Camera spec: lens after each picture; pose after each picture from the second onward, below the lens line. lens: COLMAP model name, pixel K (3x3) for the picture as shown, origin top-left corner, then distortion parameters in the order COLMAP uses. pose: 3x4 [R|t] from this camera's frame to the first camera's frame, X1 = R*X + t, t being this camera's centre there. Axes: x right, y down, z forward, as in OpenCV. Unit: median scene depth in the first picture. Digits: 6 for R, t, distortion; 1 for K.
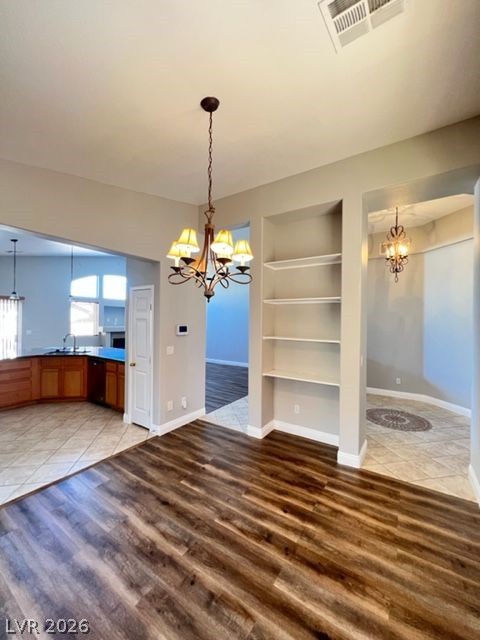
lens RADIAL K [[255.7, 0, 240.0], [0, 255.7, 320.0], [0, 0, 1]] dist [0.001928, 0.000293]
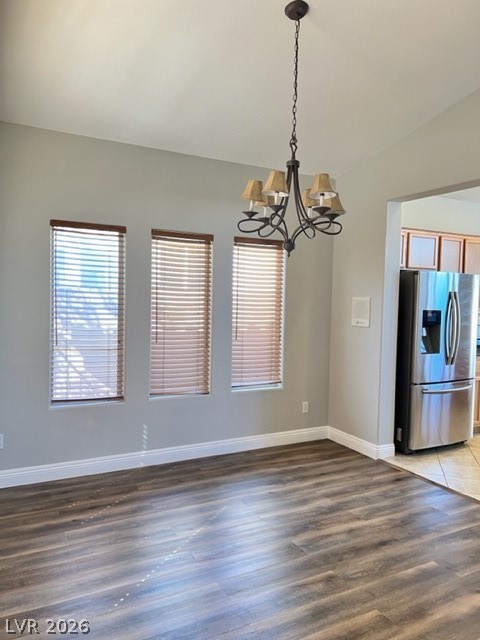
lens RADIAL K [[482.4, 0, 240.0], [0, 482.4, 320.0], [0, 0, 1]] dist [0.003315, 0.000328]
pose [[-0.466796, 0.025516, -0.883997, 1.084592], [-0.019610, 0.999039, 0.039192, 0.051322], [0.884148, 0.035629, -0.465847, 1.277119]]
